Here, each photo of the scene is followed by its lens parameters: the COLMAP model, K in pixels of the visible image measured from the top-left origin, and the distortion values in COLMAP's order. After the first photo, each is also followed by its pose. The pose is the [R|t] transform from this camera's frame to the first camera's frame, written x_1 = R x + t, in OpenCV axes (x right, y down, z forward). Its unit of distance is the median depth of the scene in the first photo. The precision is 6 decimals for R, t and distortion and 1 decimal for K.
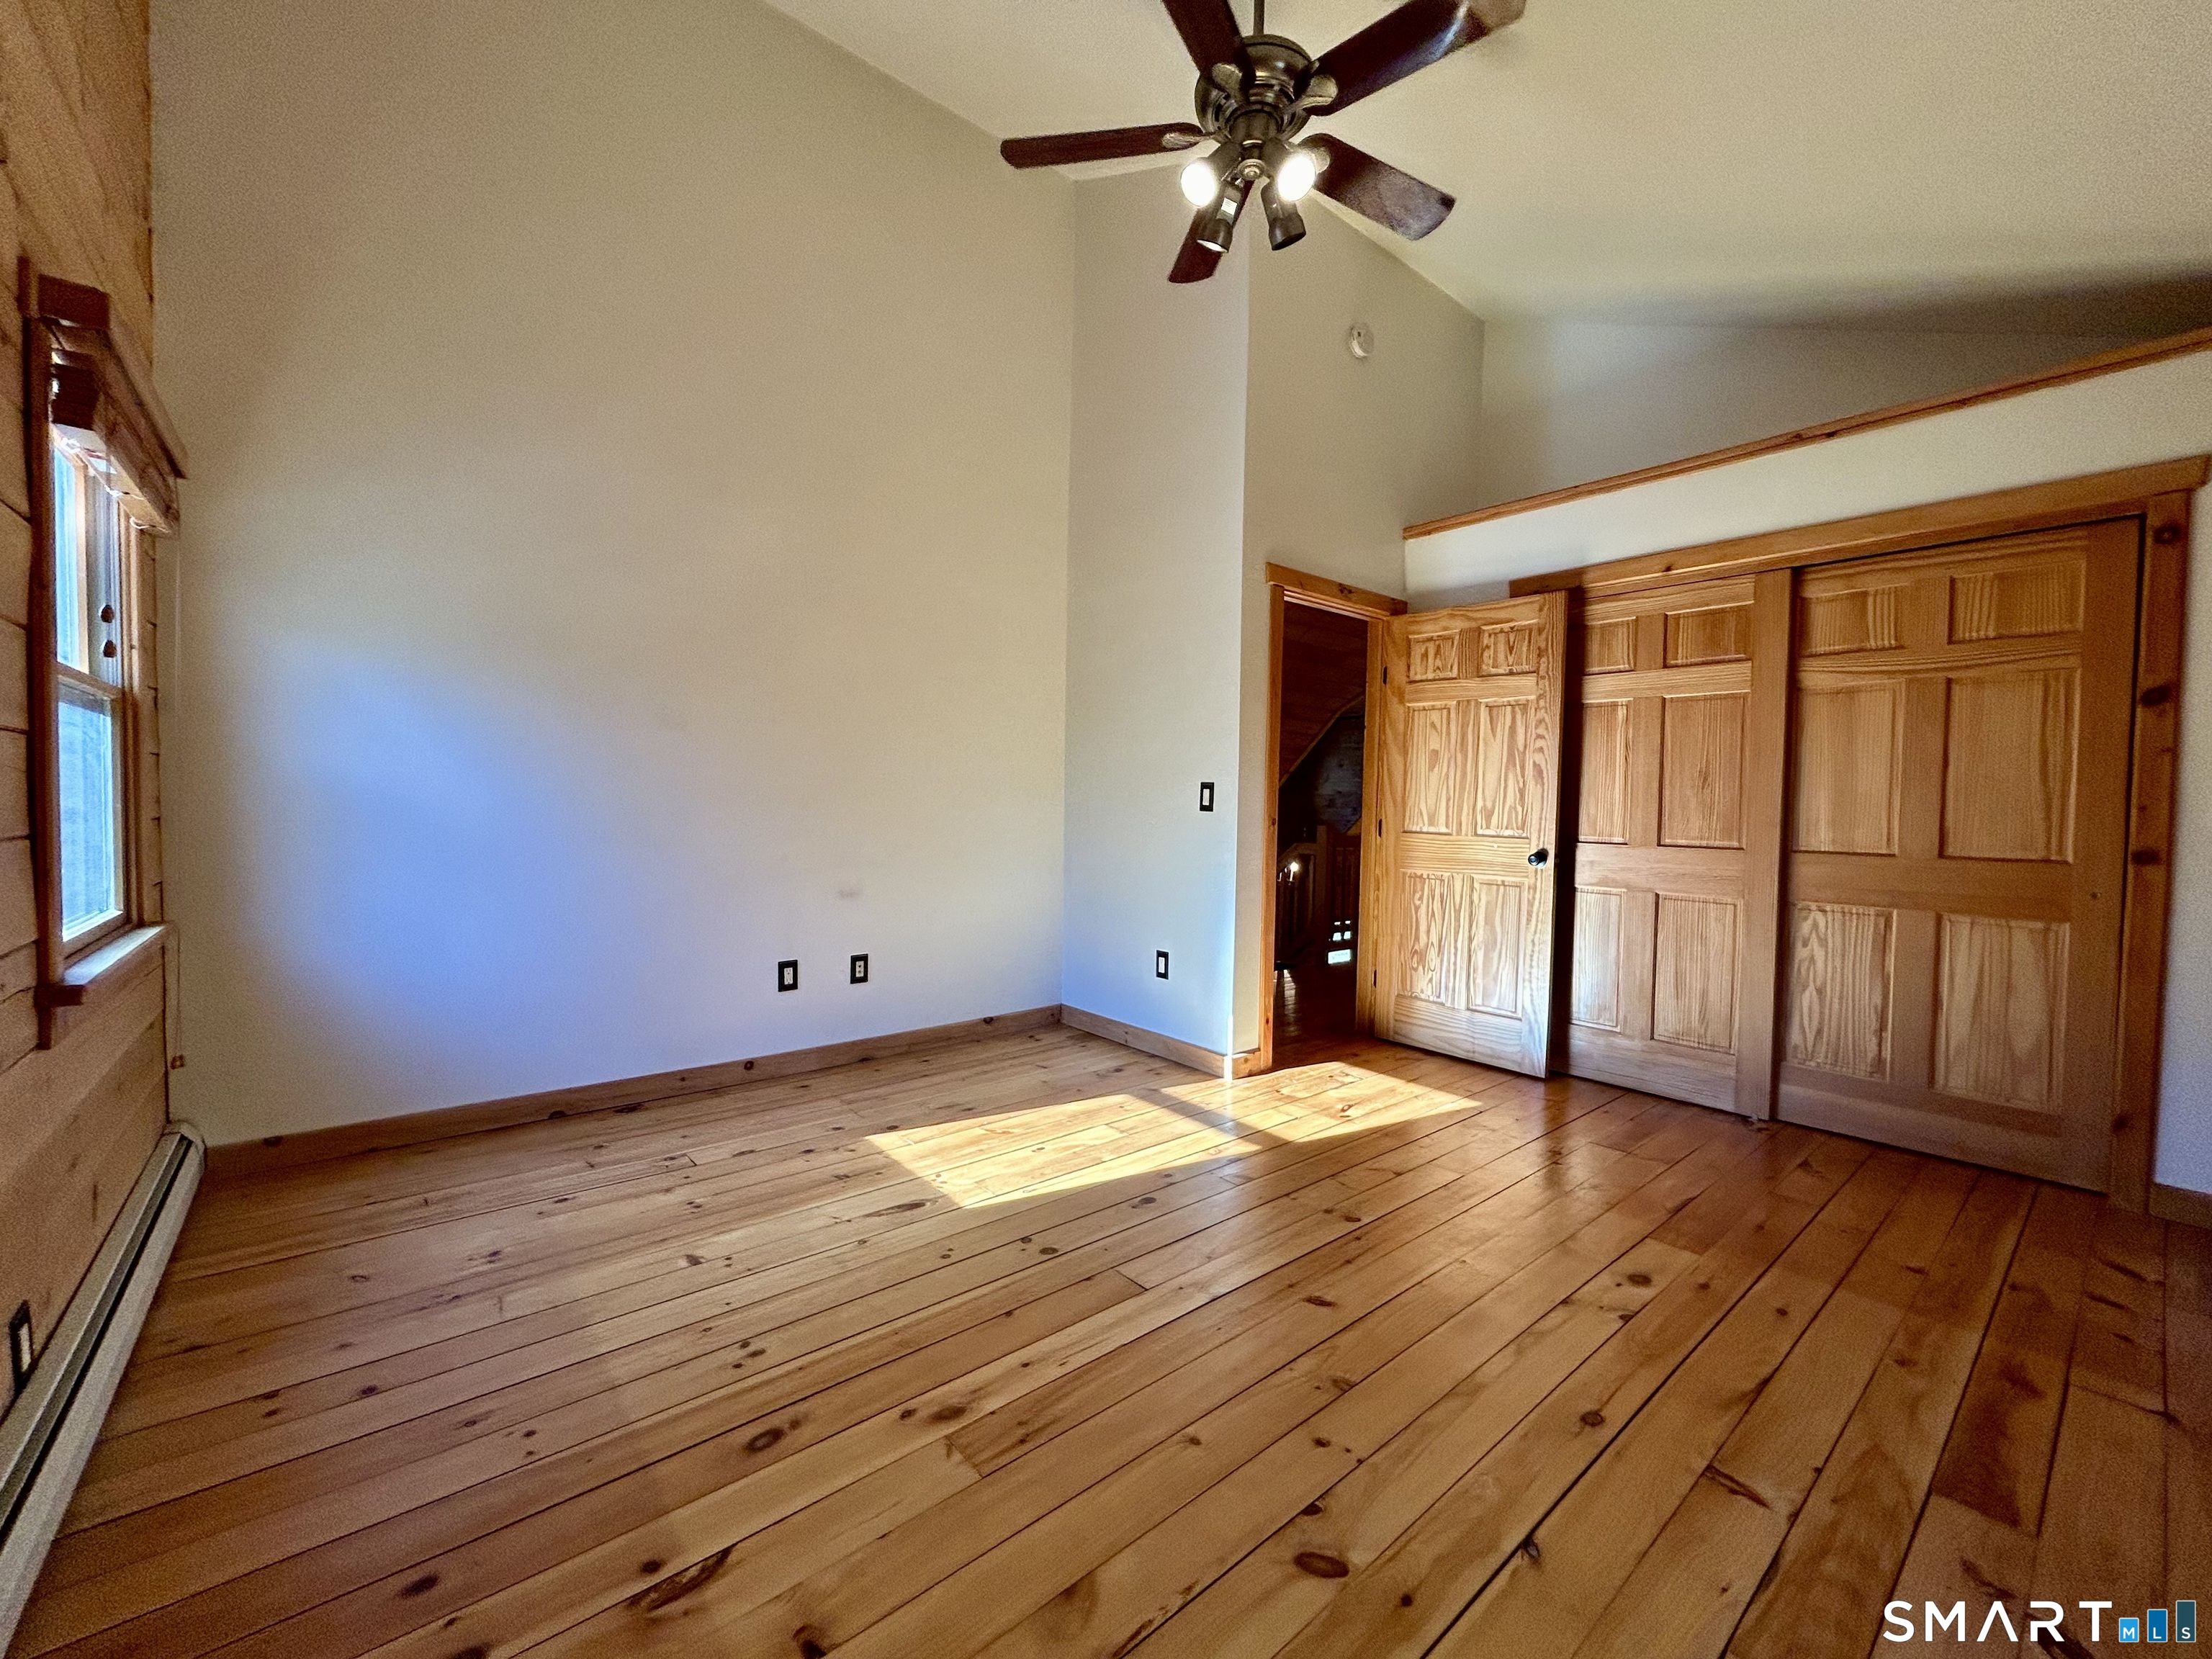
lens RADIAL K [[894.9, 0, 1106.2], [0, 894.9, 830.1], [0, 0, 1]] dist [-0.002197, 0.000518]
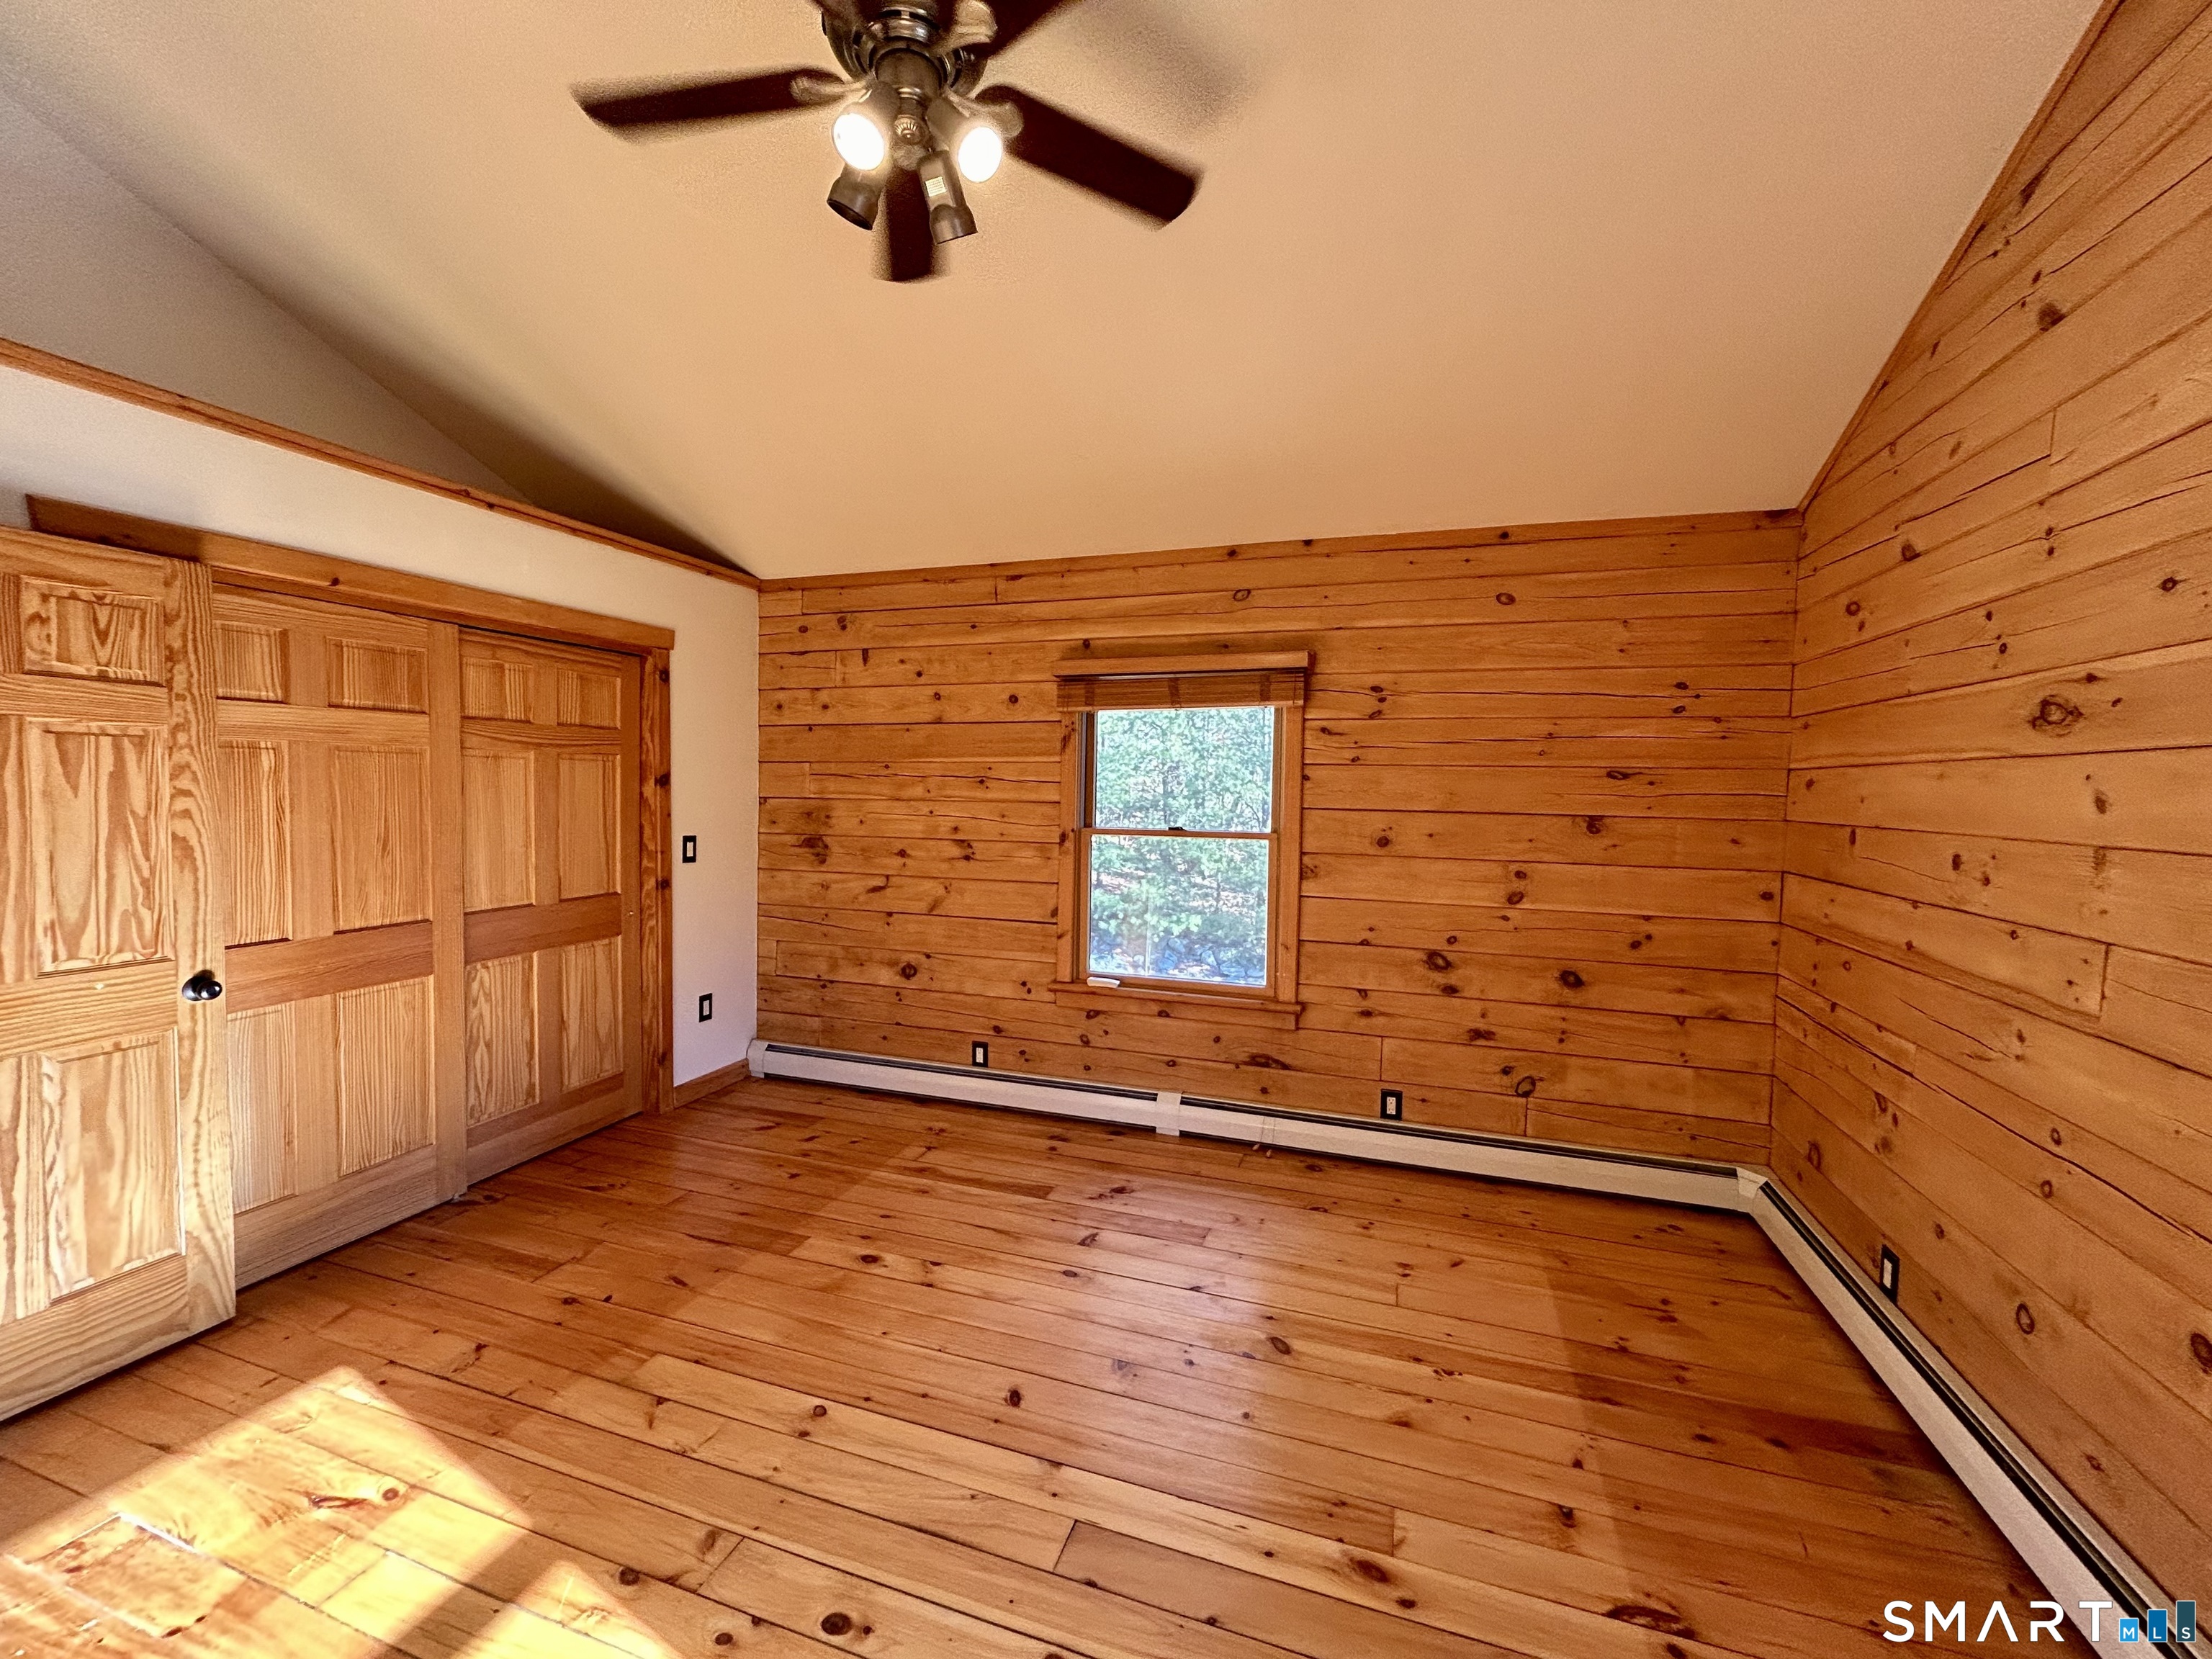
lens RADIAL K [[894.9, 0, 1113.5], [0, 894.9, 816.8], [0, 0, 1]] dist [-0.002197, 0.000518]
pose [[-0.517496, -0.054772, 0.853931, -0.439920], [0.005923, 0.997696, 0.067583, -0.147590], [-0.855665, 0.040031, -0.515980, 0.903730]]
